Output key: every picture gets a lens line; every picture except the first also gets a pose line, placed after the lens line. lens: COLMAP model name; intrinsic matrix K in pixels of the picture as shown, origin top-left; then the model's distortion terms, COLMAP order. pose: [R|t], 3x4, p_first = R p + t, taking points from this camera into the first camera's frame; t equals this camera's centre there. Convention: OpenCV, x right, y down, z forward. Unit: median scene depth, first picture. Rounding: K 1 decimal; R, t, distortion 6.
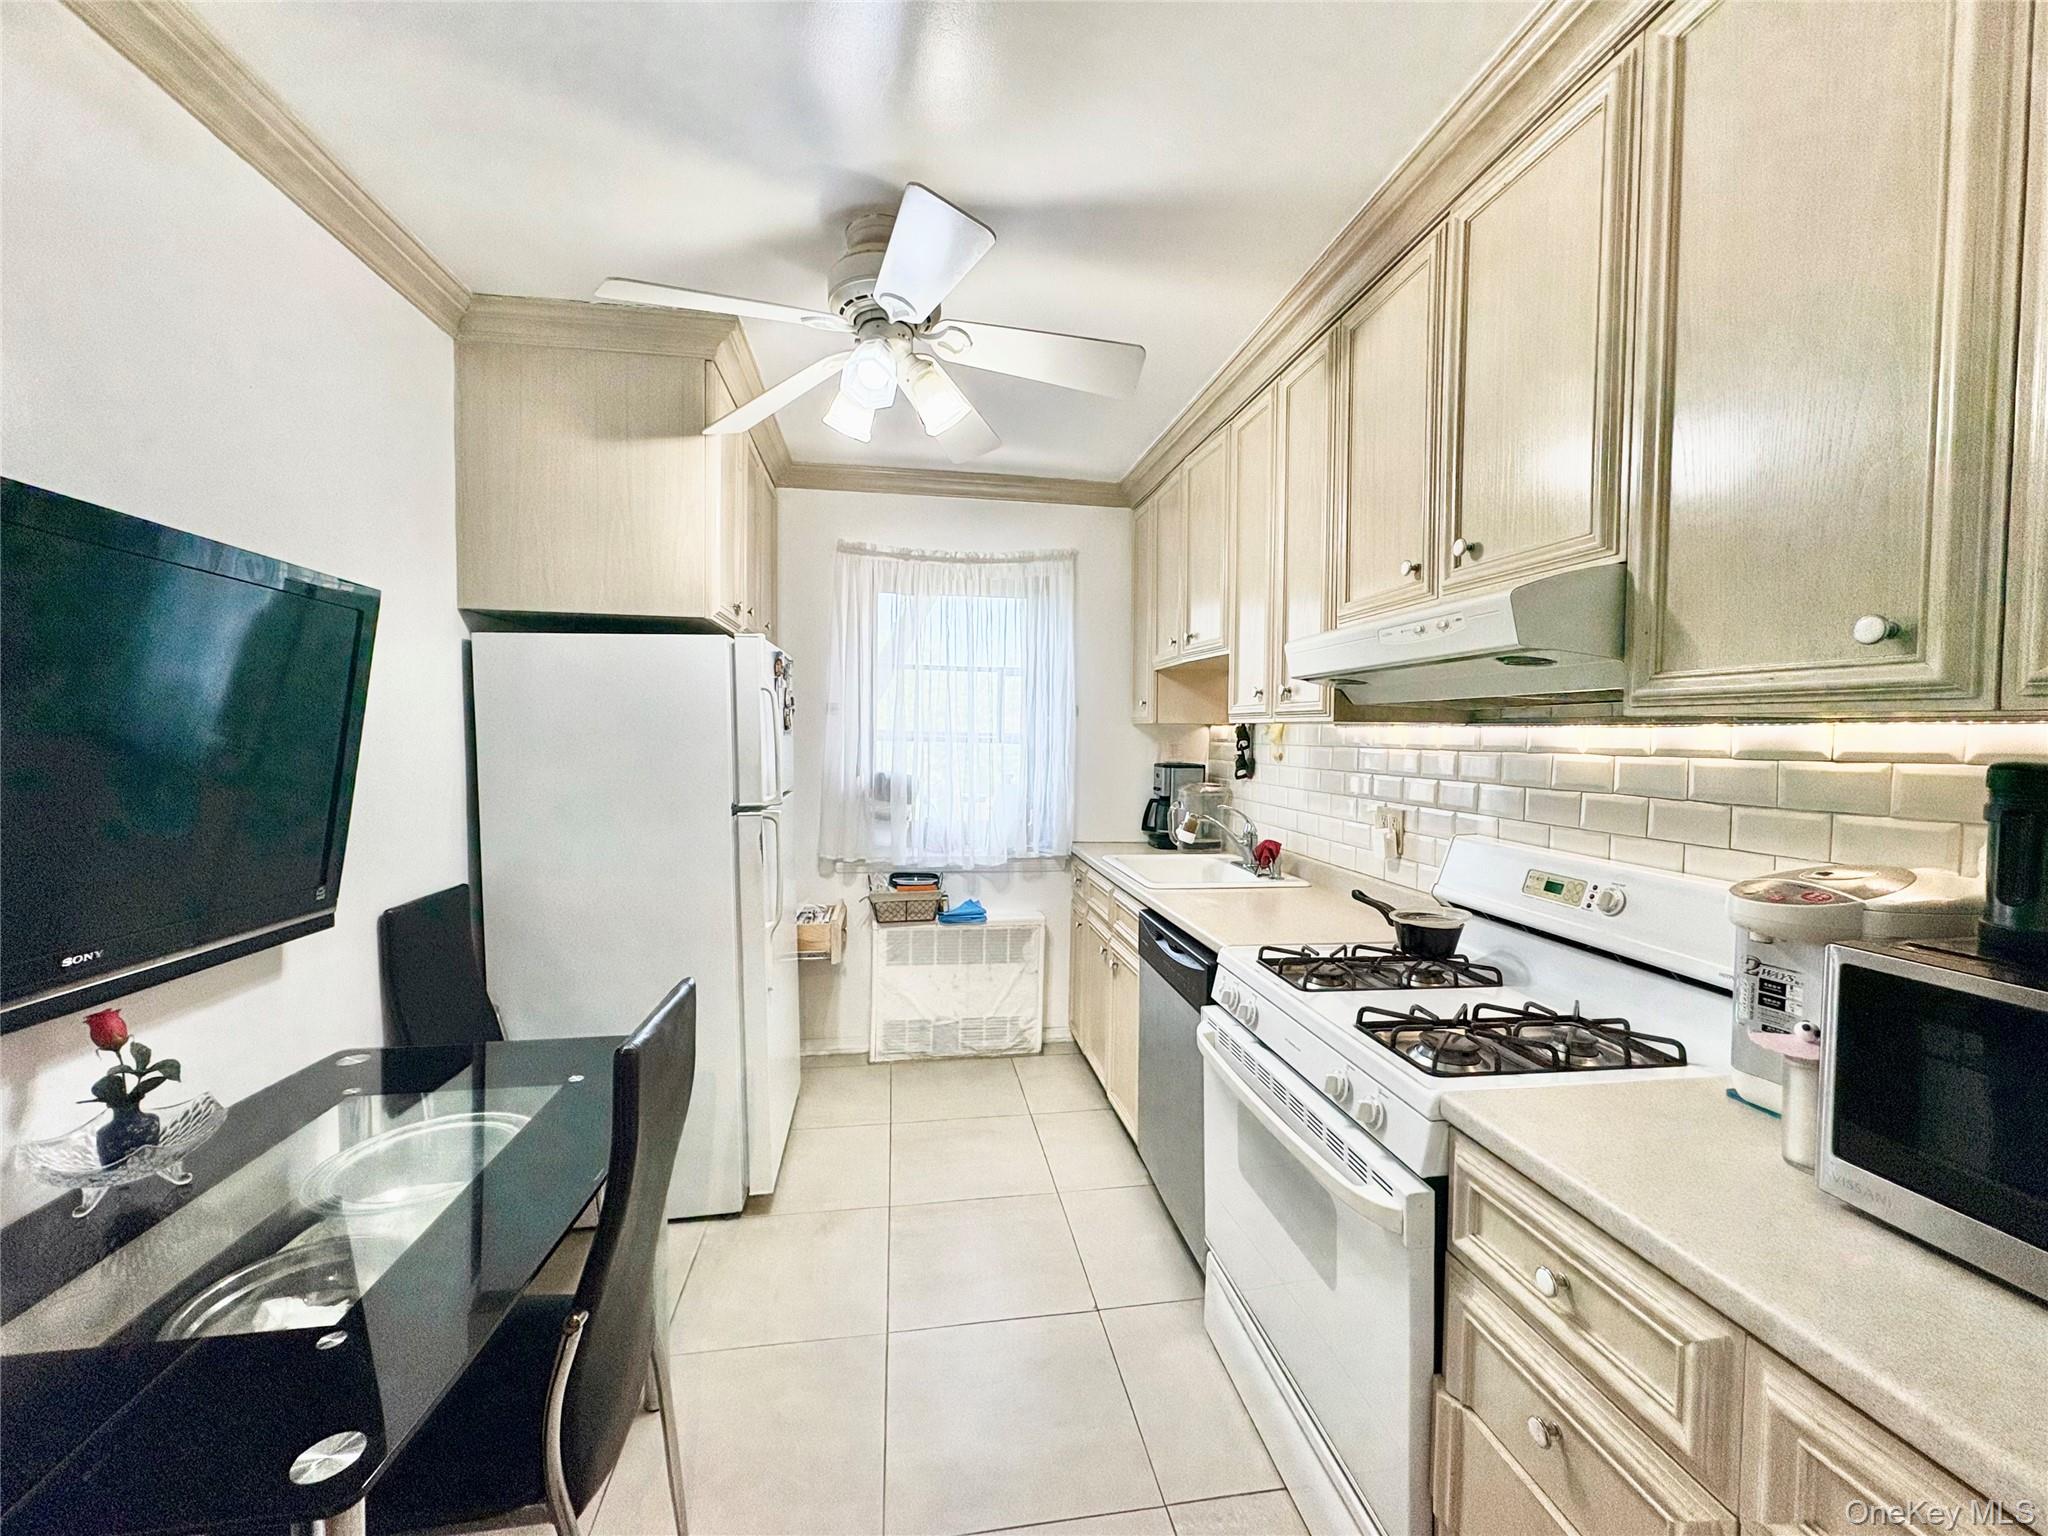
lens RADIAL K [[822.9, 0, 1026.5], [0, 822.9, 768.1], [0, 0, 1]] dist [0.000747, 0.000074]
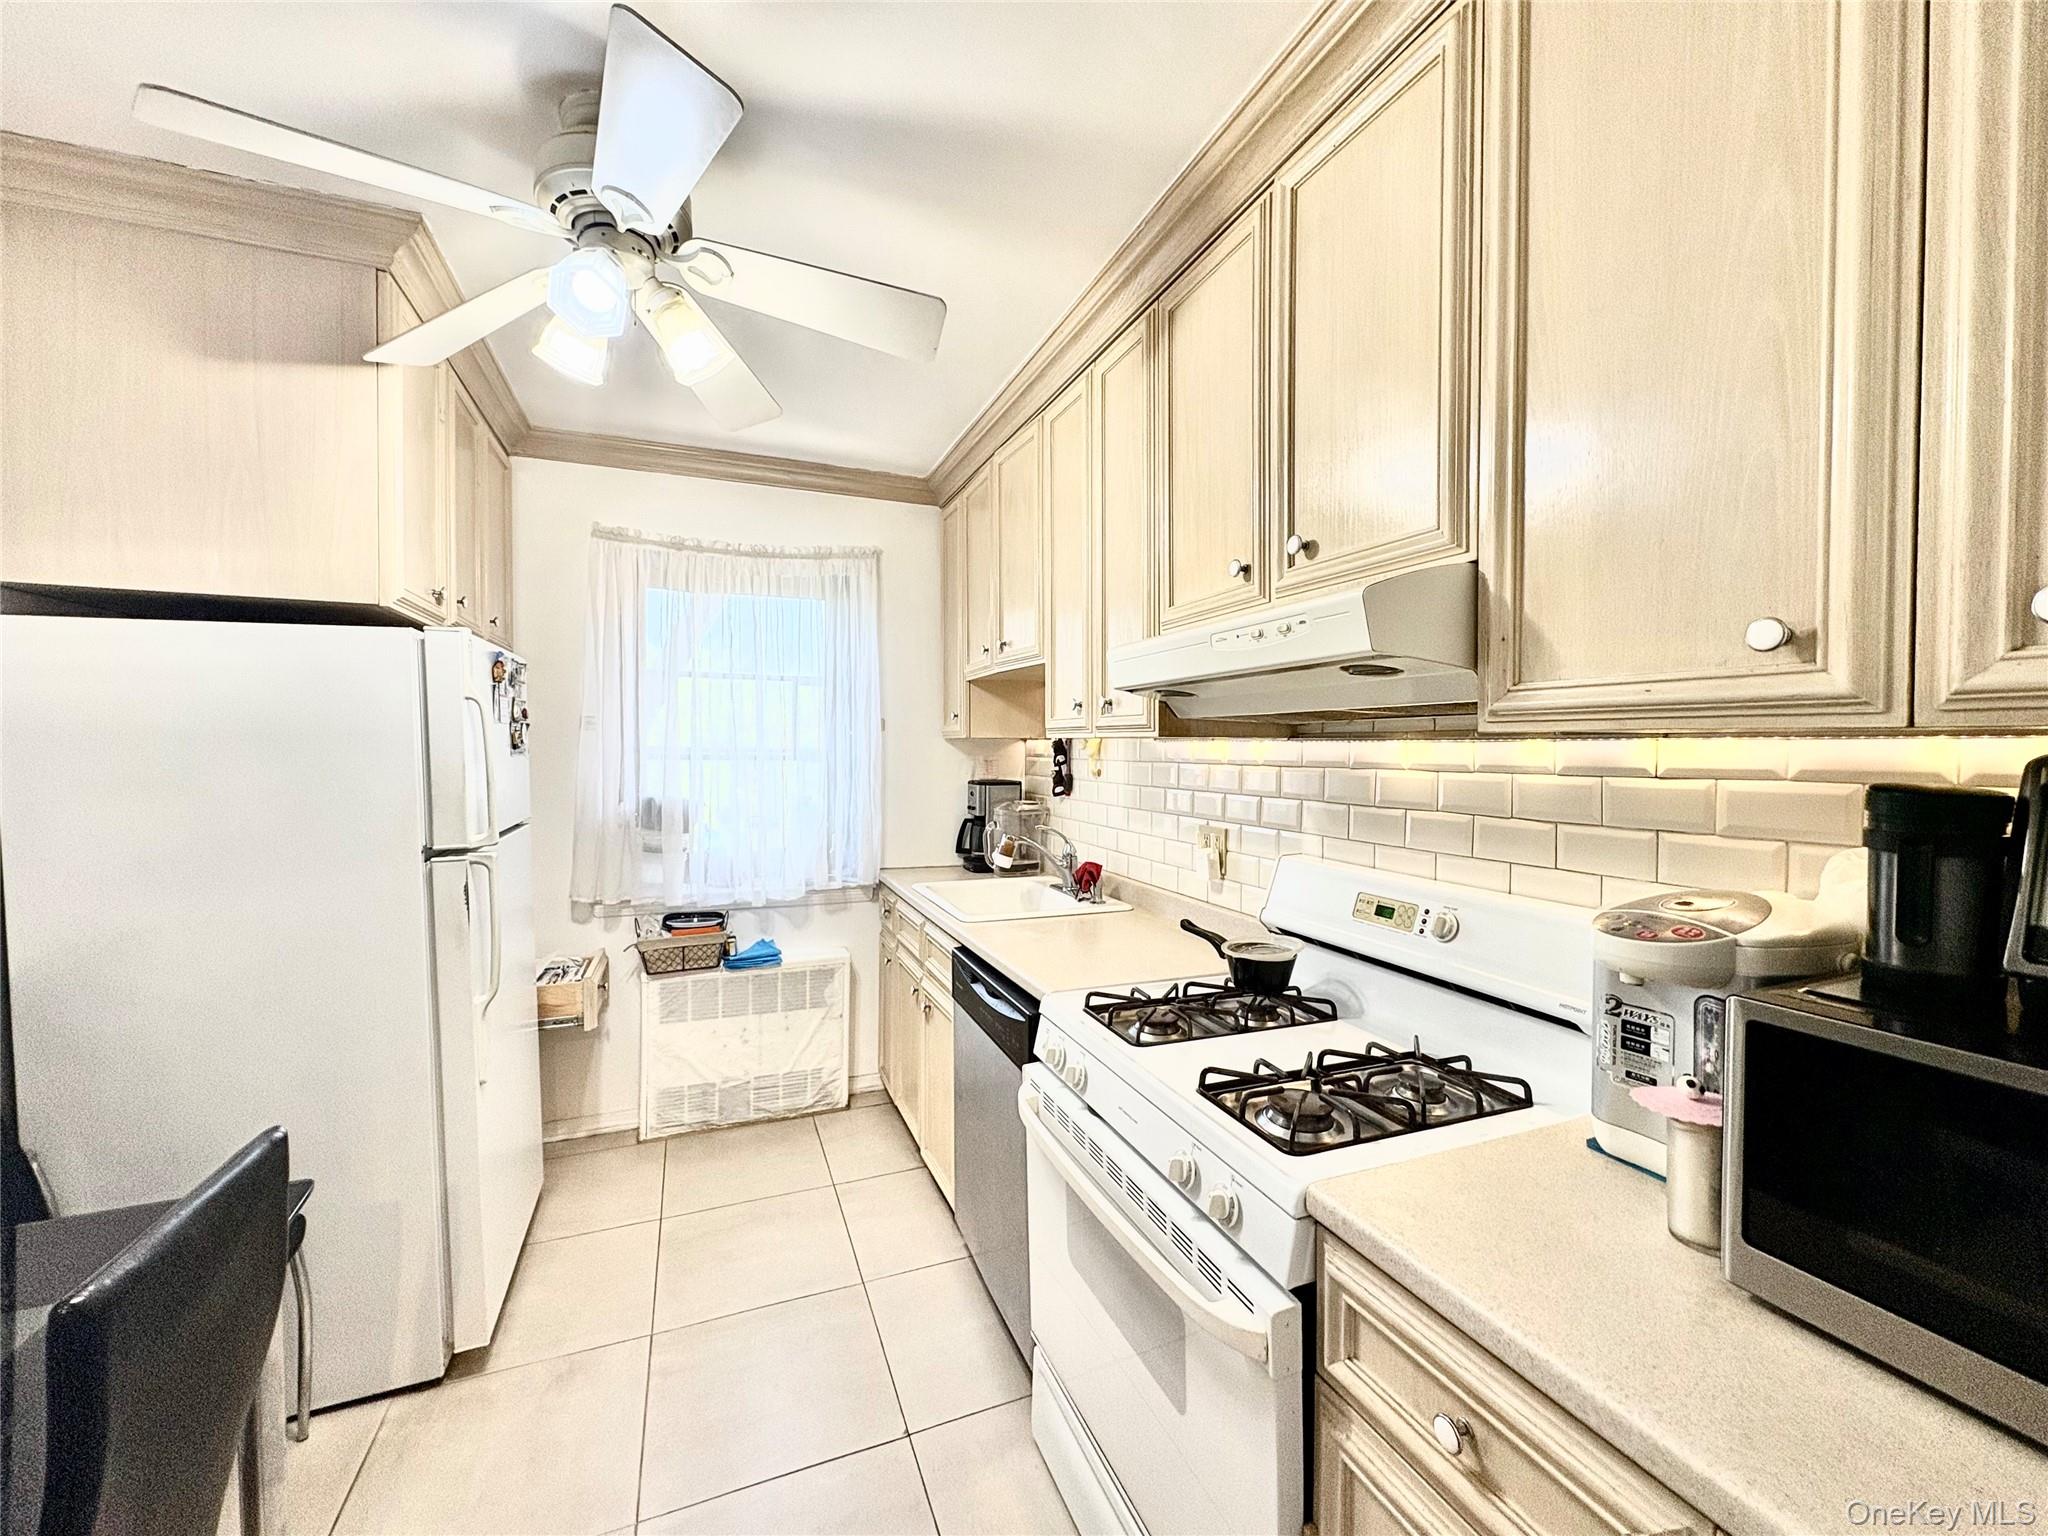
lens RADIAL K [[822.9, 0, 1026.5], [0, 822.9, 768.1], [0, 0, 1]] dist [0.000747, 0.000074]
pose [[0.975489, -0.013529, 0.219631, 0.030415], [0.016756, 0.999777, -0.012839, -0.013326], [-0.219408, 0.016204, 0.975499, 0.149220]]
